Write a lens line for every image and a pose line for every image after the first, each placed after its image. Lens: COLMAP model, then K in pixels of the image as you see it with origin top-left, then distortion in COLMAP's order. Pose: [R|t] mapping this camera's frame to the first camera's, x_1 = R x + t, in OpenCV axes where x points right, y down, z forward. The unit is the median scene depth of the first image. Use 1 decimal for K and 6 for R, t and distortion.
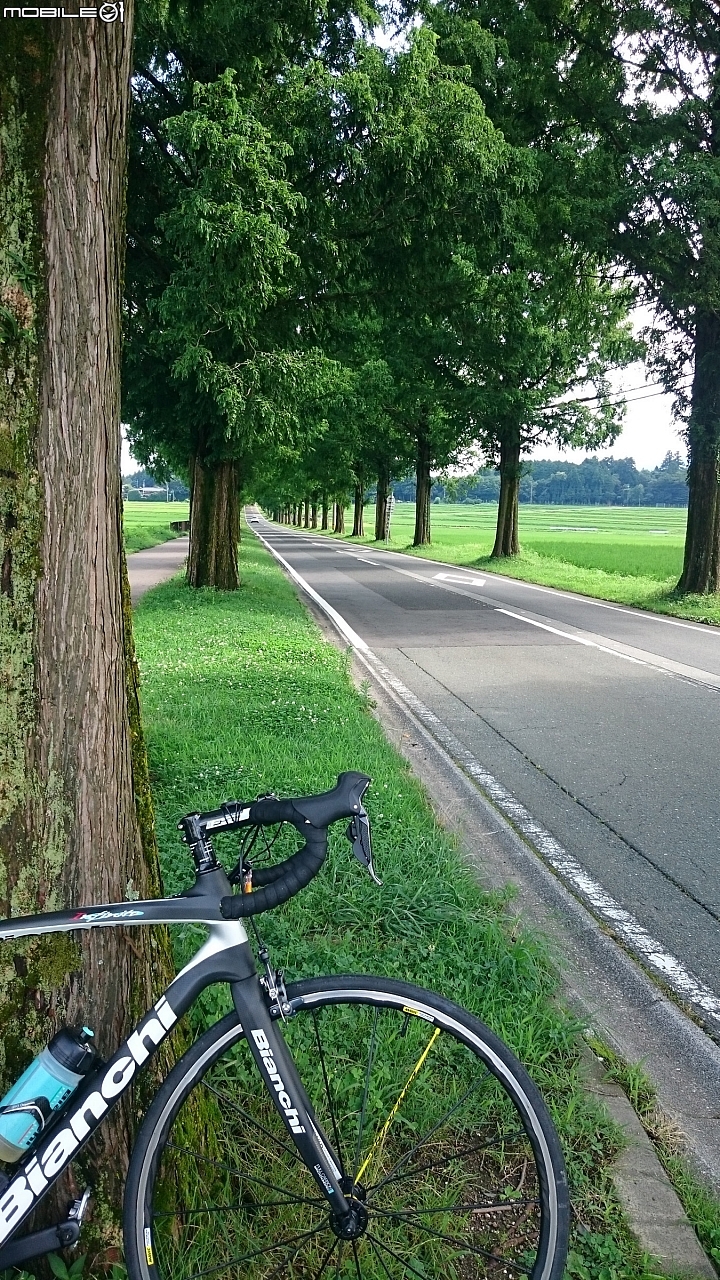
lens RADIAL K [[1022.3, 0, 360.0], [0, 1022.3, 640.0], [0, 0, 1]] dist [0.072401, 0.002245]
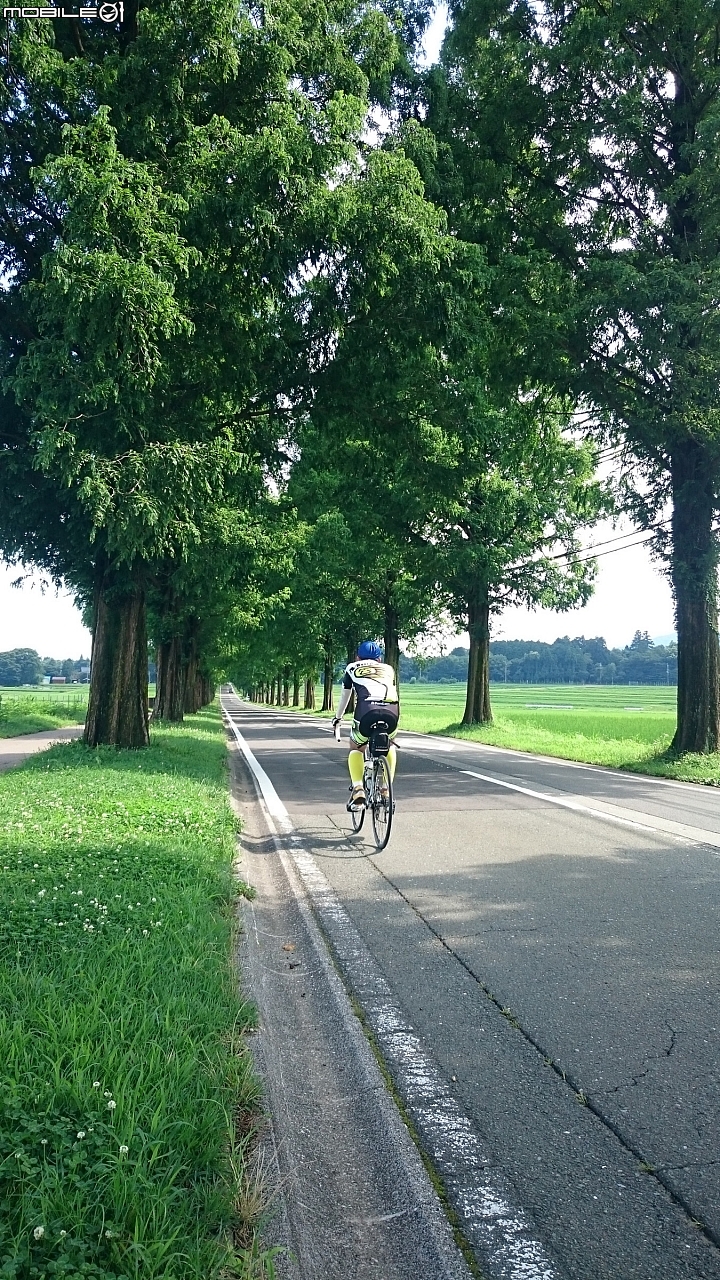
lens RADIAL K [[947.7, 0, 360.0], [0, 947.7, 640.0], [0, 0, 1]] dist [-0.000118, 0.002904]
pose [[0.999926, -0.008645, 0.008589, 0.030611], [0.010144, 0.981026, -0.193611, 0.009201], [-0.006753, 0.193684, 0.981041, 0.154508]]
